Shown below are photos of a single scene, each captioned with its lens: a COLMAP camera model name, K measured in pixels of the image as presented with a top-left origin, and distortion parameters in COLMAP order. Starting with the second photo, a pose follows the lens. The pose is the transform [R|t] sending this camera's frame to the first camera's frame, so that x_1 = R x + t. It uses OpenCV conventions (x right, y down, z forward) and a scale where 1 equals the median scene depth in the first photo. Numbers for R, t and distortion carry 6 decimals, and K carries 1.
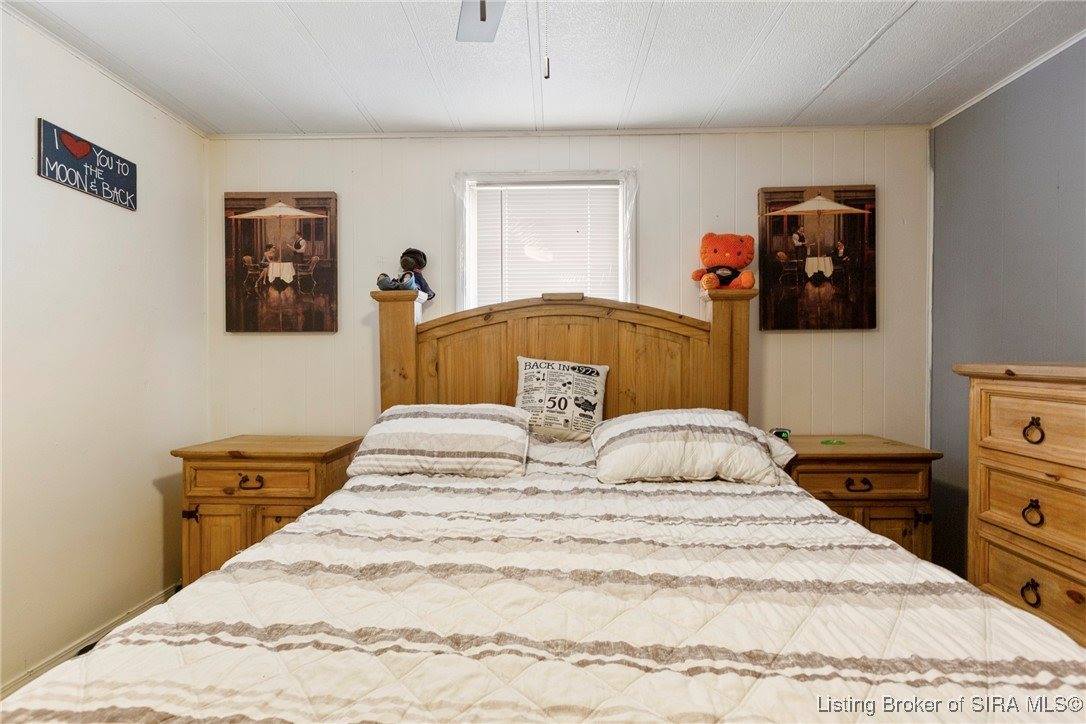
lens RADIAL K [[490.6, 0, 540.3], [0, 490.6, 363.4], [0, 0, 1]] dist [-0.001103, 0.001233]
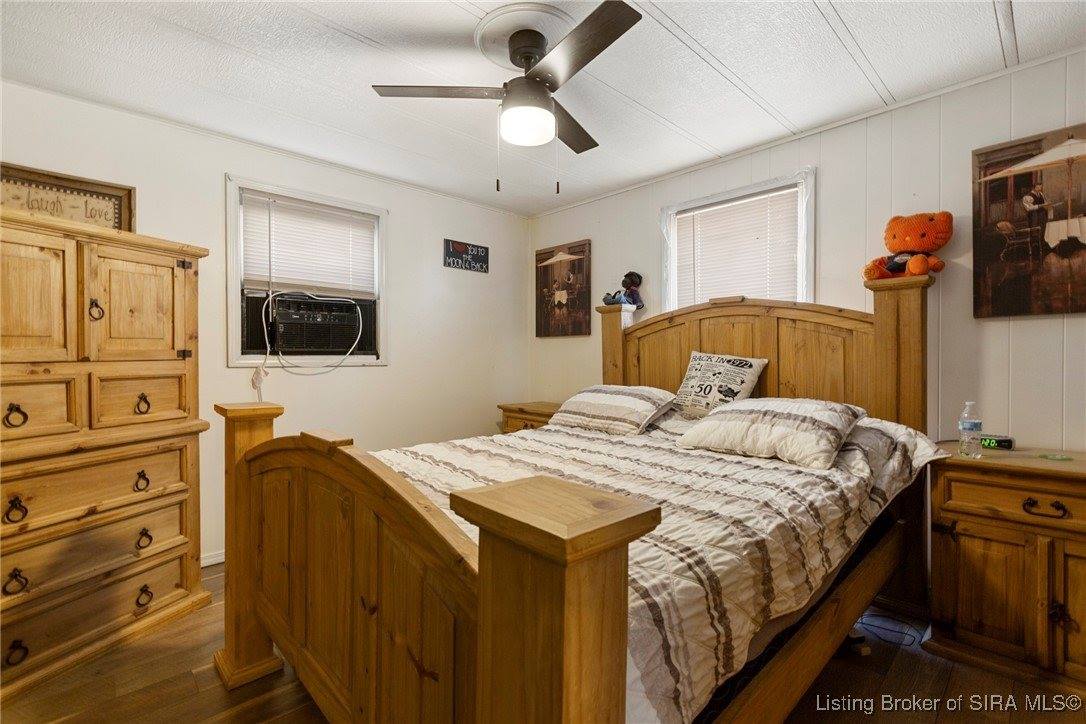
lens RADIAL K [[490.6, 0, 549.1], [0, 490.6, 357.7], [0, 0, 1]] dist [-0.001103, 0.001233]
pose [[0.712244, 0.002757, -0.701926, 0.560366], [-0.004088, 0.999992, -0.000219, 0.003910], [0.701920, 0.003026, 0.712250, -0.127280]]
